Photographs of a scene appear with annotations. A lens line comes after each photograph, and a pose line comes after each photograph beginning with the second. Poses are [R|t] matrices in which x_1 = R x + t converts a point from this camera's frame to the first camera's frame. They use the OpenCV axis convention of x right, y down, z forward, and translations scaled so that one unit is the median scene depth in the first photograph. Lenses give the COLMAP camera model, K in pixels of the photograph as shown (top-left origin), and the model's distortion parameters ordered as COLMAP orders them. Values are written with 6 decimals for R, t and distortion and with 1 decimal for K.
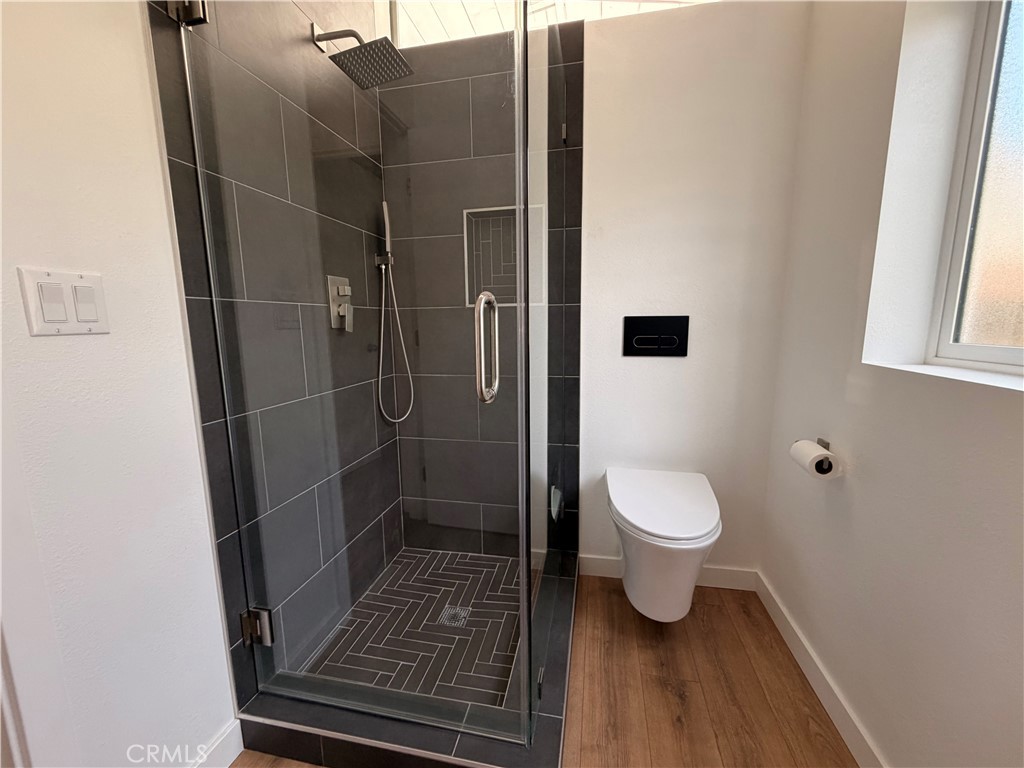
lens RADIAL K [[411.6, 0, 511.3], [0, 411.6, 382.3], [0, 0, 1]] dist [0.000805, 0.000032]
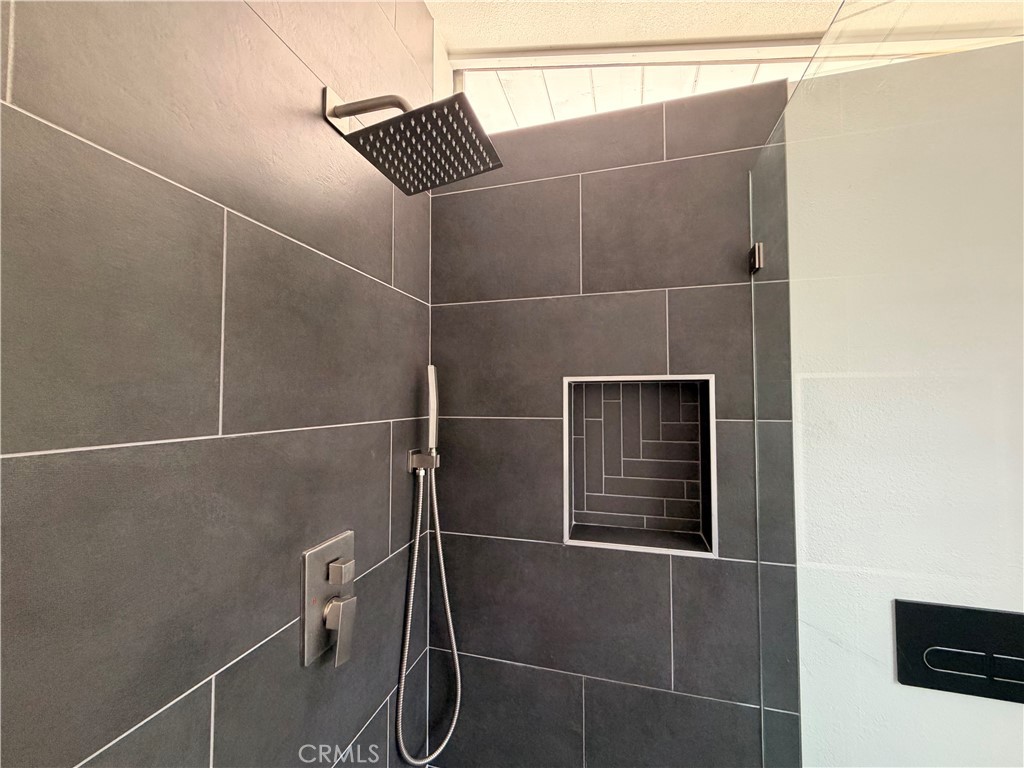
lens RADIAL K [[409.4, 0, 511.1], [0, 409.4, 382.7], [0, 0, 1]] dist [0.000620, 0.000078]
pose [[0.997645, 0.011895, -0.067549, -0.170432], [-0.024028, 0.983049, -0.181760, -0.343555], [0.064242, 0.182955, 0.981020, 0.483543]]
